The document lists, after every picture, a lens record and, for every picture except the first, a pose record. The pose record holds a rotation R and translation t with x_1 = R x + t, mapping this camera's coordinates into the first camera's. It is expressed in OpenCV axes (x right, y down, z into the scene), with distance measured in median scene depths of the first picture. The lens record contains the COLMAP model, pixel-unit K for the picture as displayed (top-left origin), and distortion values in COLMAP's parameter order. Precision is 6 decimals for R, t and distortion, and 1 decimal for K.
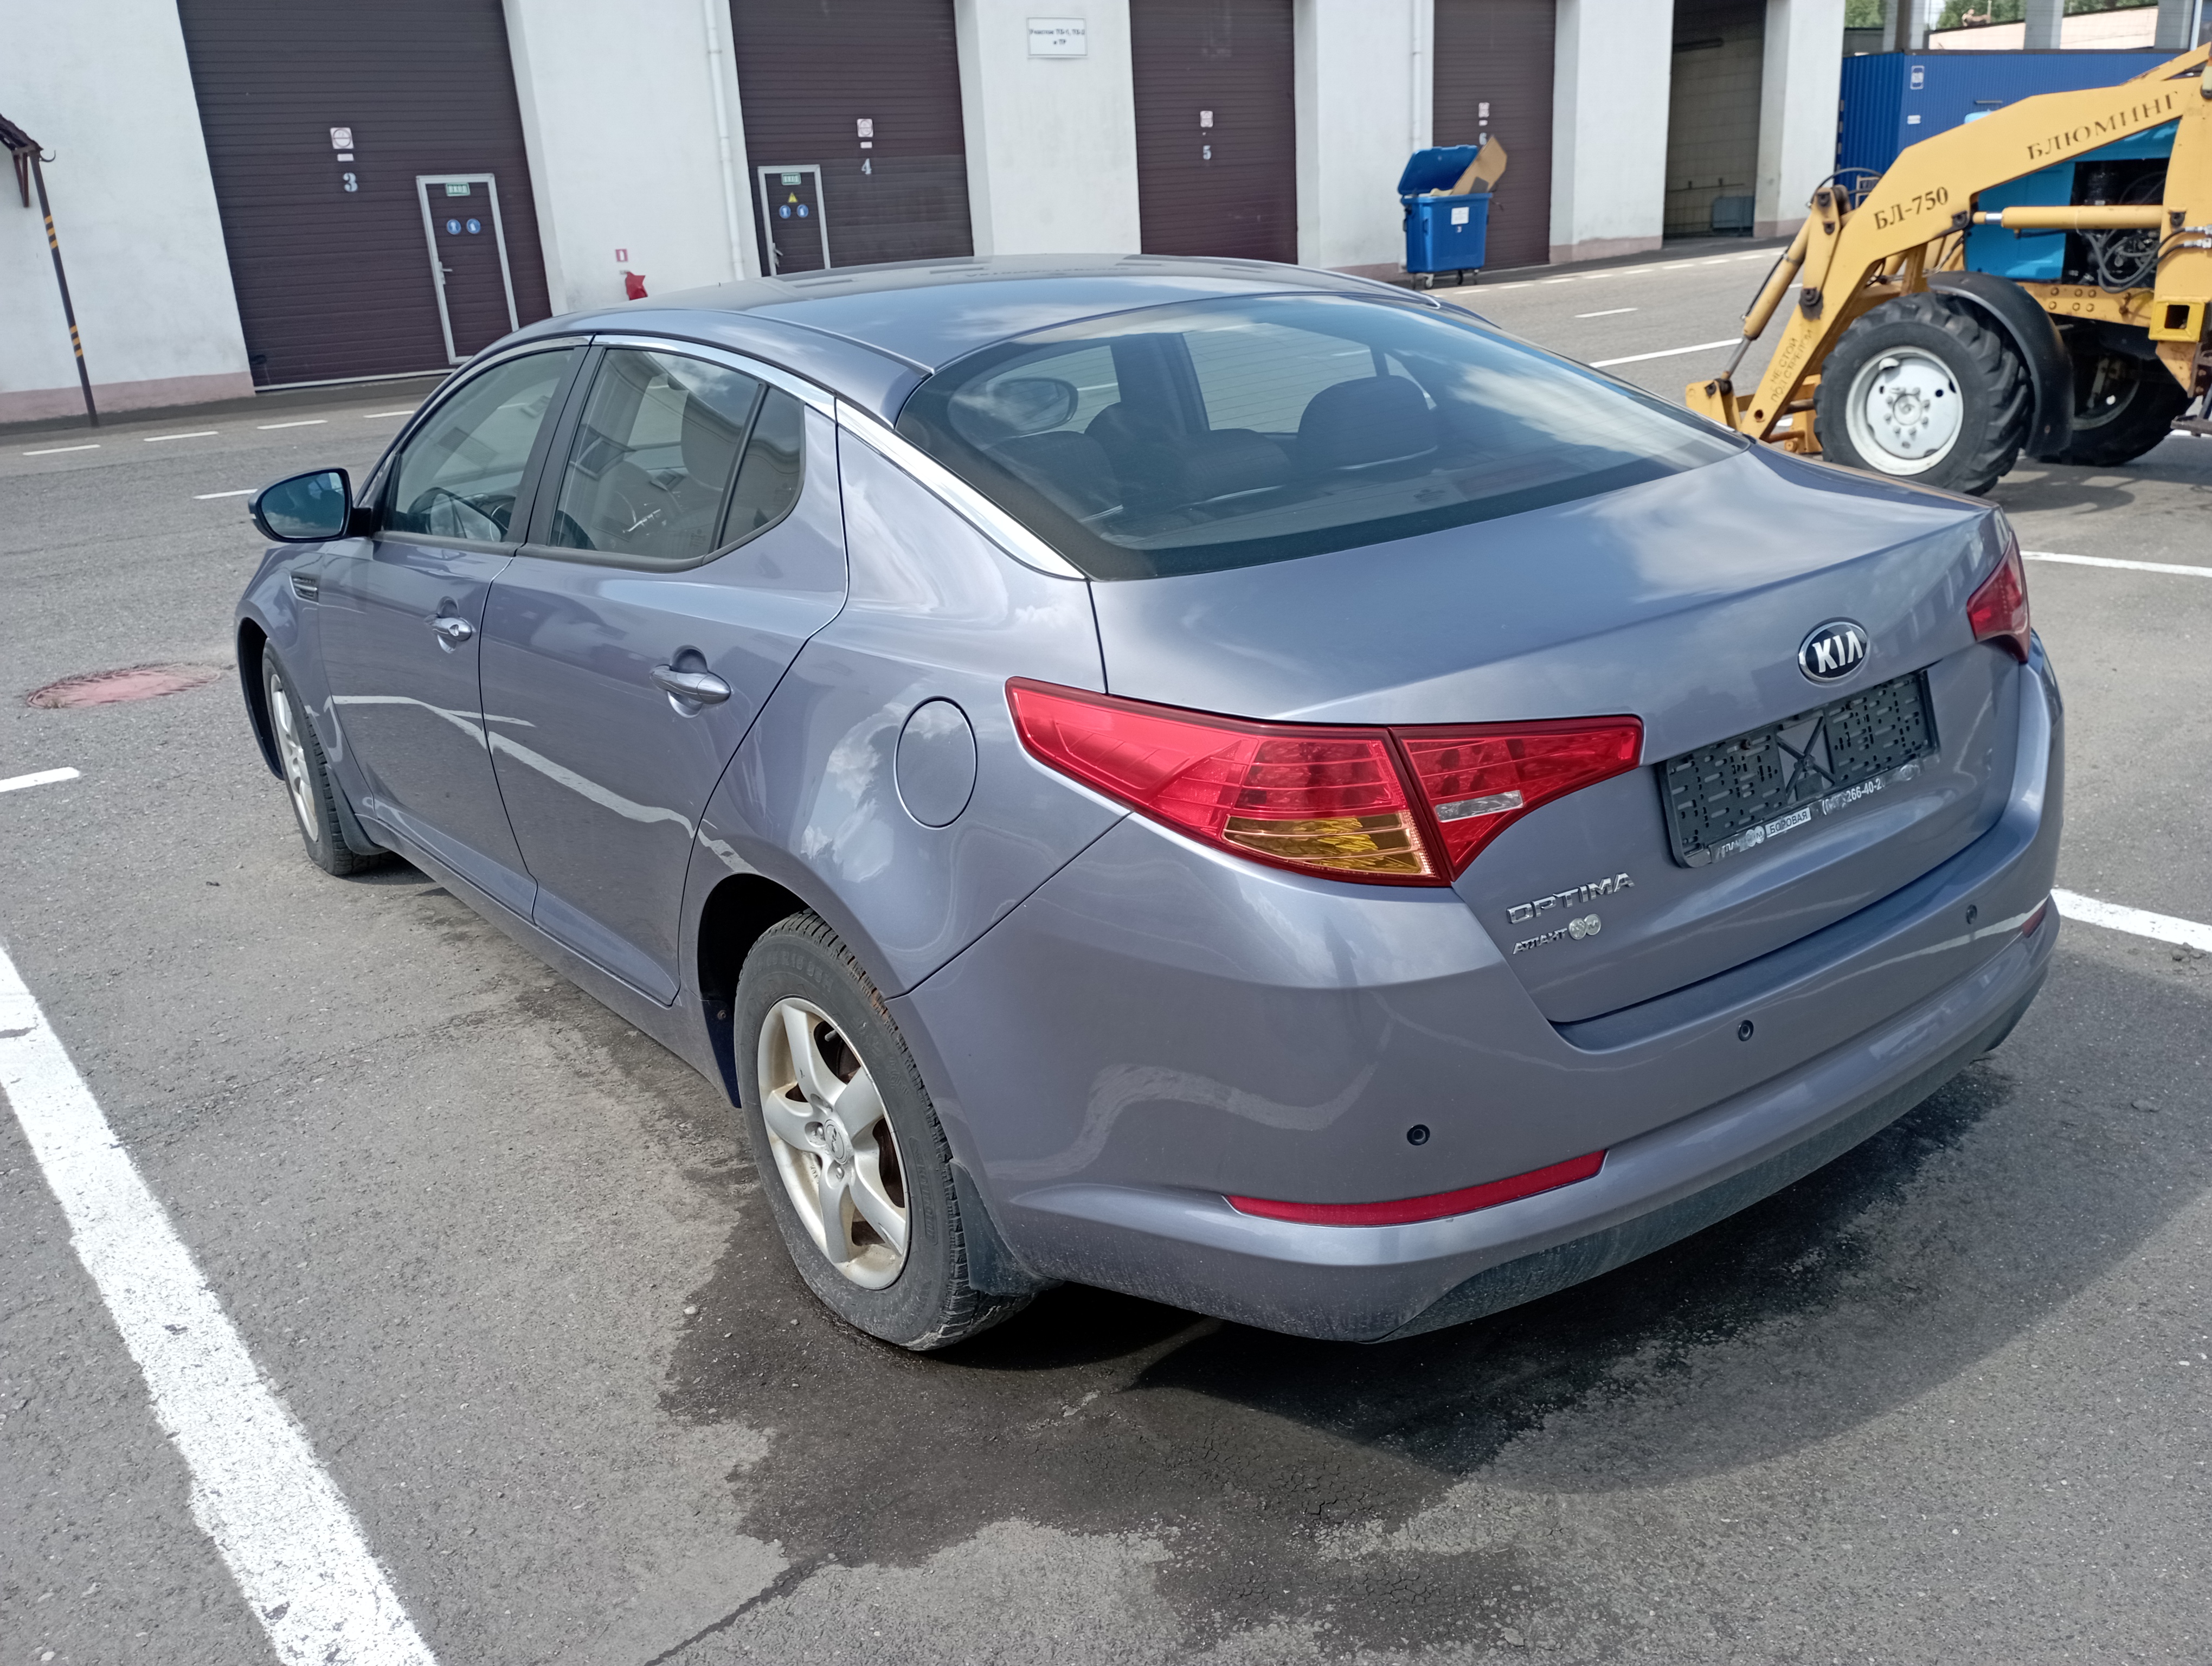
lens RADIAL K [[1791.7, 0, 1106.0], [0, 1791.7, 833.0], [0, 0, 1]] dist [0.106938, -0.139953]
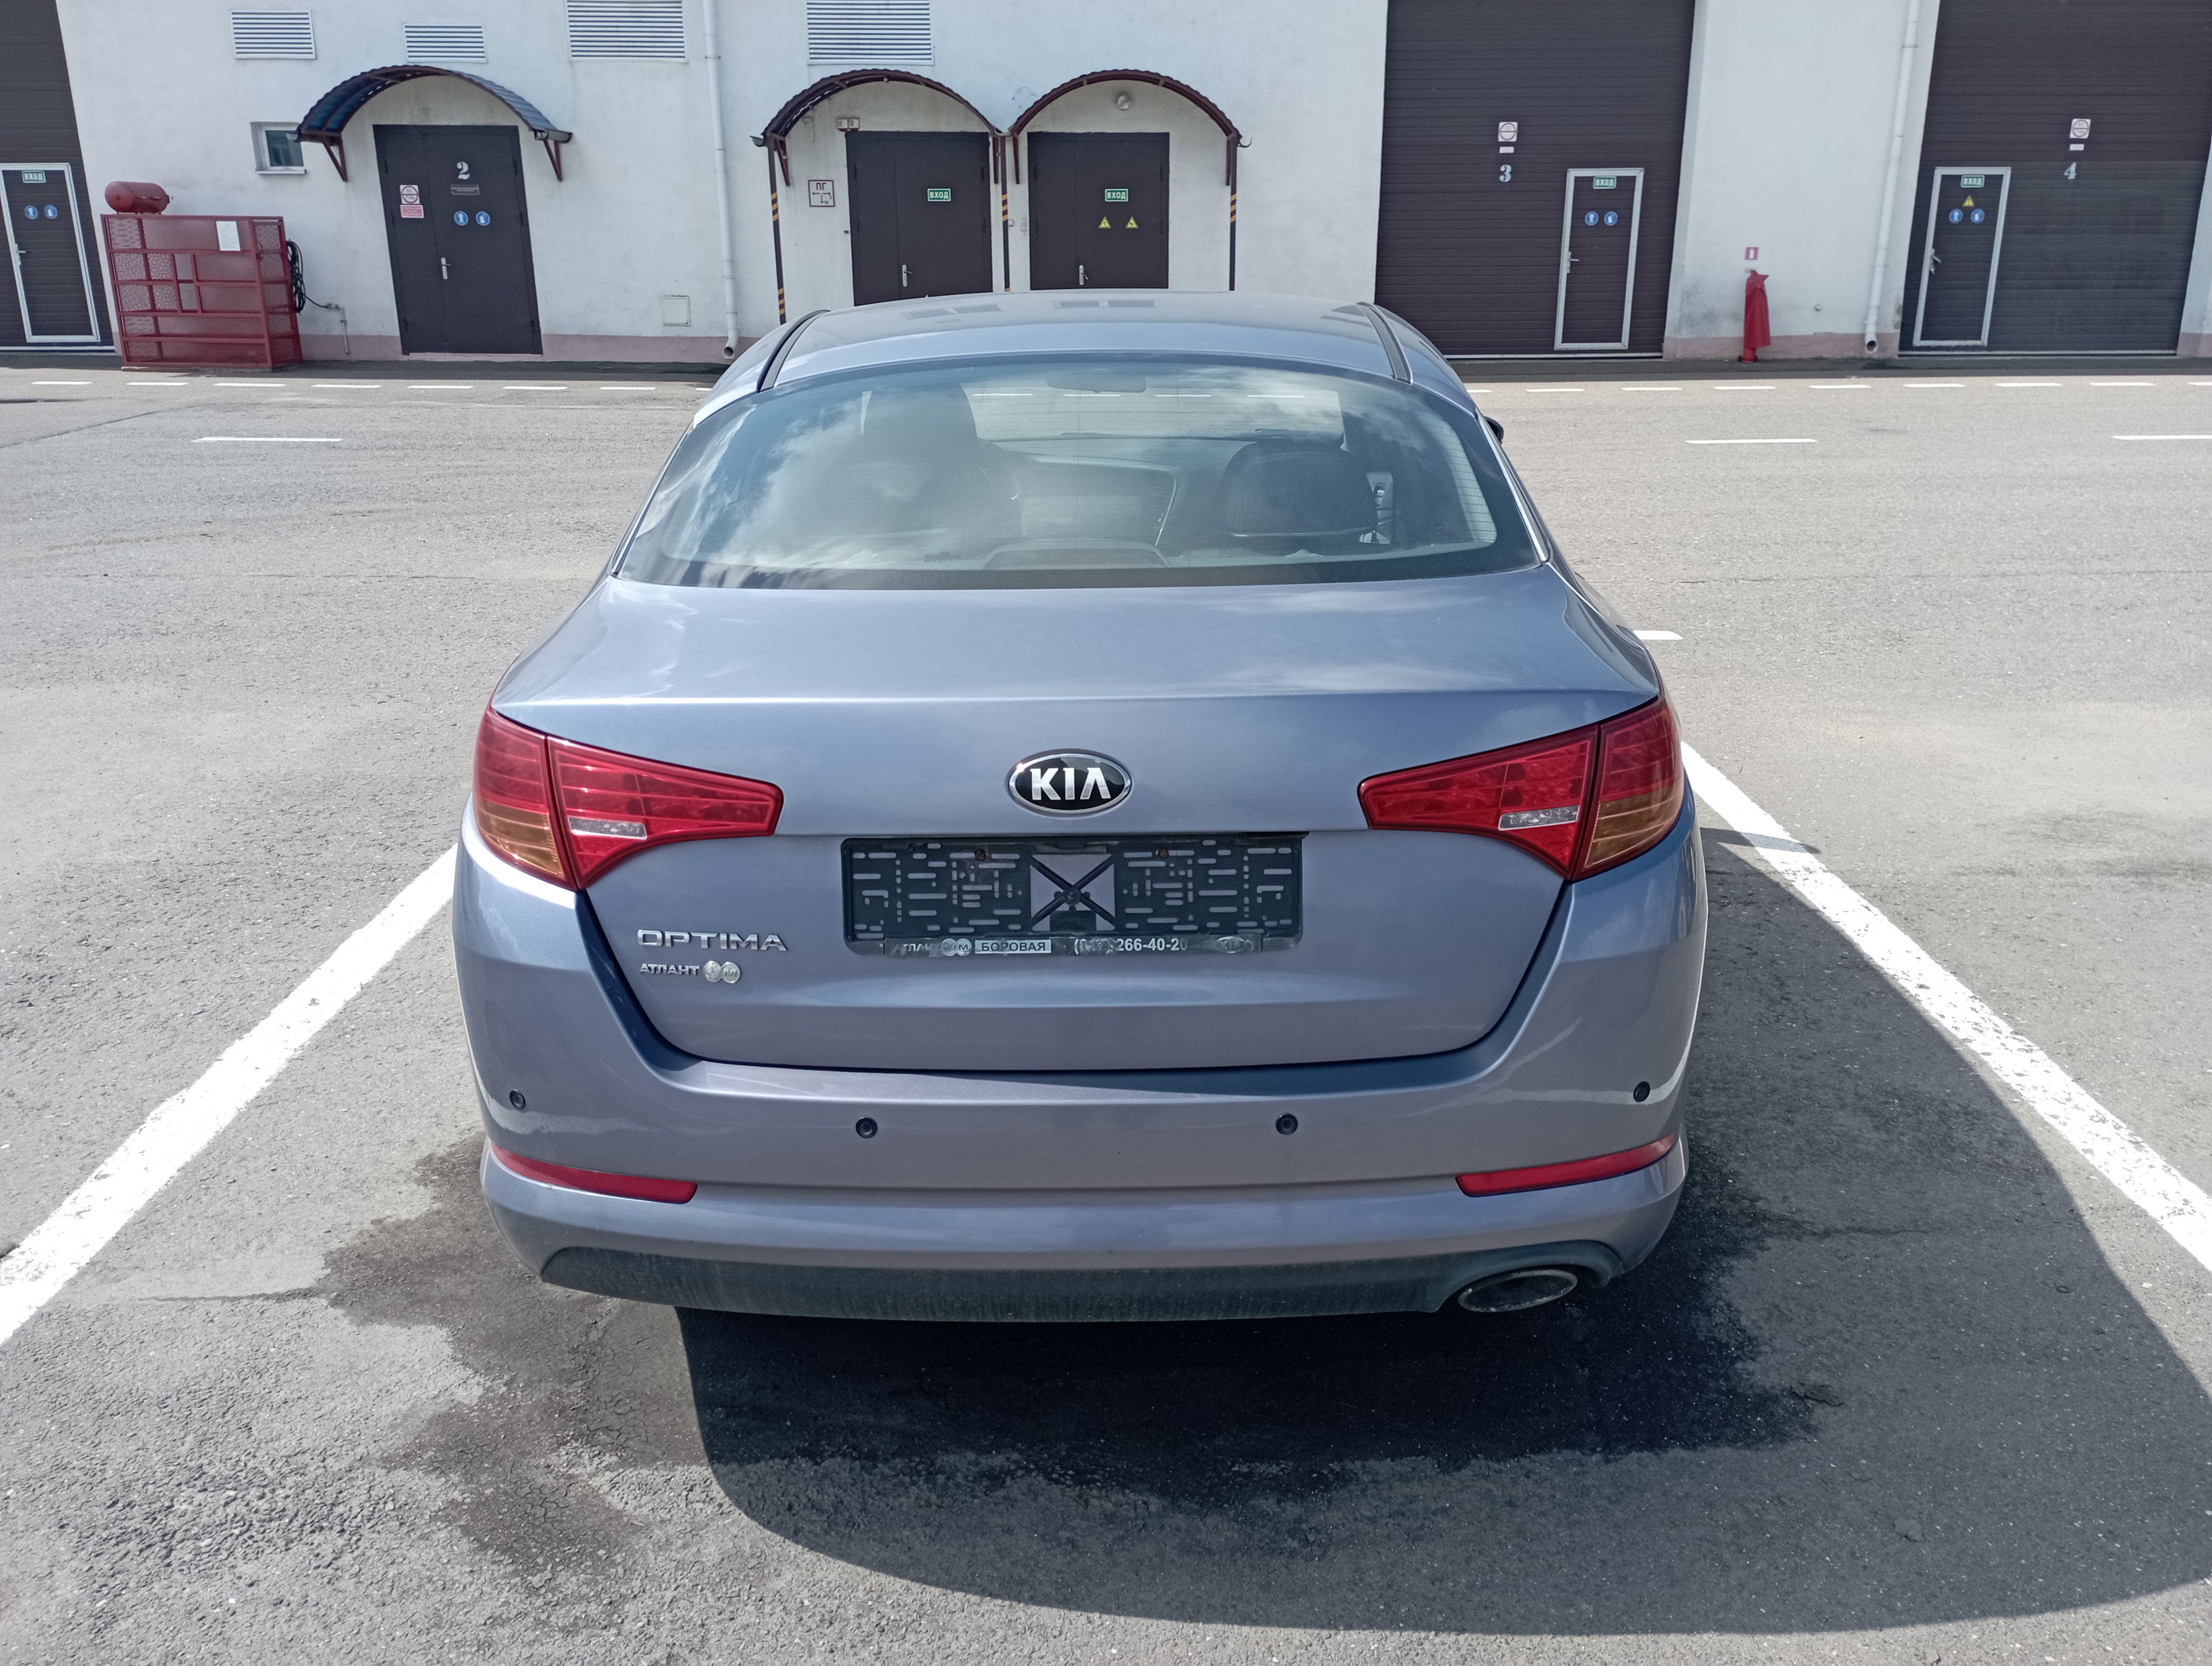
lens RADIAL K [[1793.1, 0, 1117.8], [0, 1793.1, 811.8], [0, 0, 1]] dist [0.109558, -0.145306]
pose [[0.787535, 0.241829, -0.566840, 0.766332], [-0.243945, 0.966991, 0.073622, -0.128938], [0.565933, 0.080297, 0.820532, 0.197806]]
